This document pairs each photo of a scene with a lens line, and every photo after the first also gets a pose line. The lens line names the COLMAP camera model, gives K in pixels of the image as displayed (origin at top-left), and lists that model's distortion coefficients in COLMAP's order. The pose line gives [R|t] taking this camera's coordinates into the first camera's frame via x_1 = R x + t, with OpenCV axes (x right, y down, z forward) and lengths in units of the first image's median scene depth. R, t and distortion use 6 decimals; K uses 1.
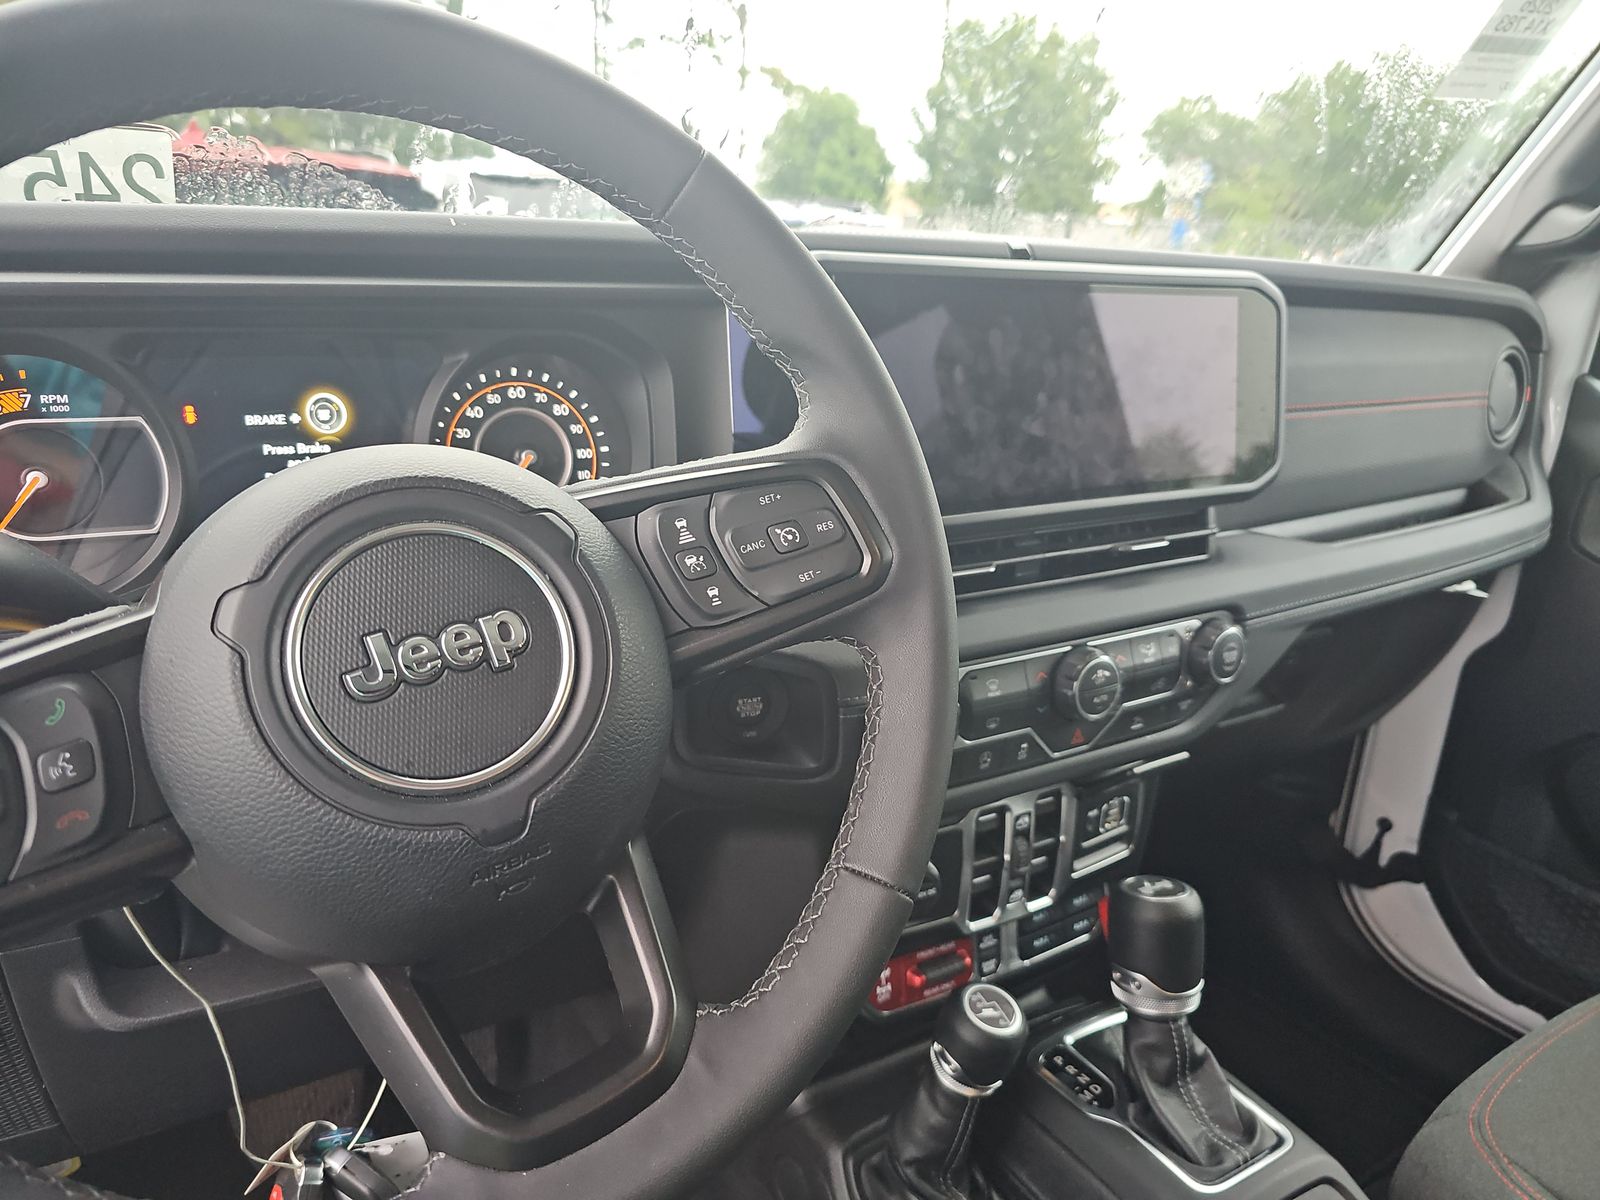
lens RADIAL K [[1096.5, 0, 766.4], [0, 1096.5, 575.0], [0, 0, 1]] dist [0.053904, -0.065484]
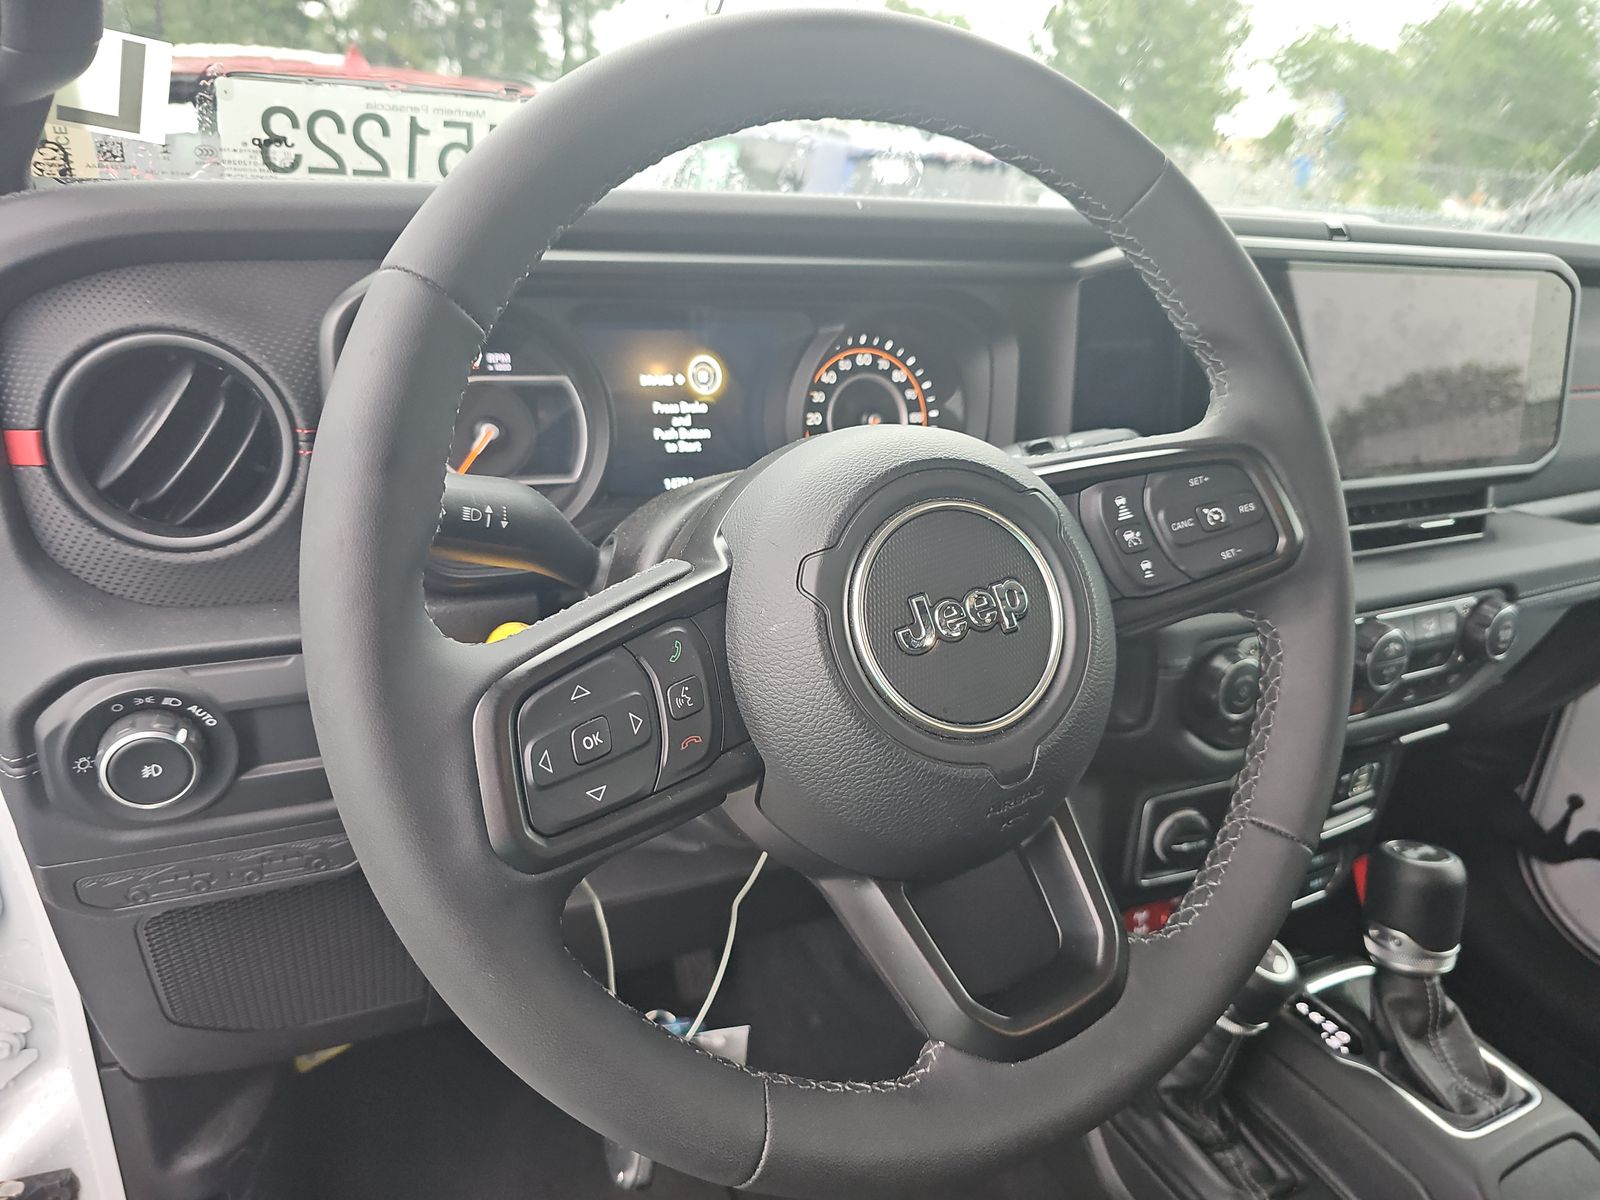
lens RADIAL K [[1093.1, 0, 801.8], [0, 1093.1, 569.5], [0, 0, 1]] dist [0.055641, -0.053555]
pose [[0.997153, 0.046106, -0.059663, -0.189460], [-0.043000, 0.997703, 0.052335, -0.013305], [0.061939, -0.049620, 0.996846, -0.066371]]
